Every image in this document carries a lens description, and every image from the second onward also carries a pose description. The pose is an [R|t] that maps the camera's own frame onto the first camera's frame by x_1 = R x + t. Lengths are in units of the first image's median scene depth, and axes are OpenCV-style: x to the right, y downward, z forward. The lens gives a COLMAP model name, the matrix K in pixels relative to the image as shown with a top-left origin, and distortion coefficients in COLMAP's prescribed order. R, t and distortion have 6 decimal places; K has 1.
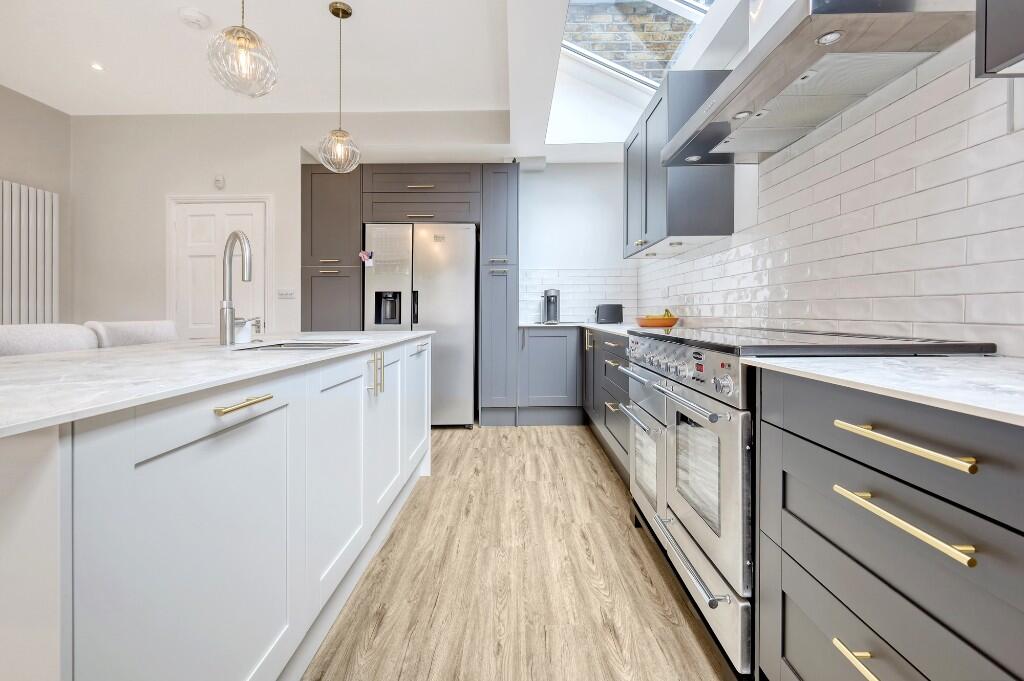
lens RADIAL K [[441.1, 0, 506.5], [0, 441.1, 318.5], [0, 0, 1]] dist [0.001420, 0.000081]
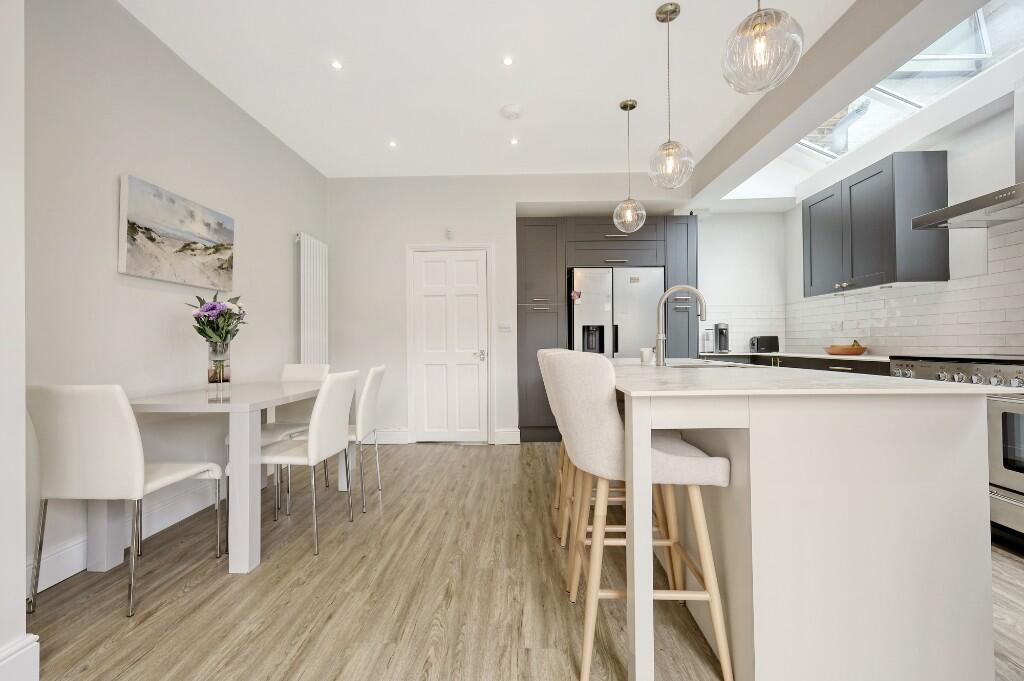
lens RADIAL K [[445.5, 0, 513.2], [0, 445.5, 342.9], [0, 0, 1]] dist [0.002210, 0.000354]
pose [[0.999899, -0.001597, -0.014125, -0.467244], [0.001392, 0.999893, -0.014558, 0.002146], [0.014147, 0.014537, 0.999794, -0.187813]]
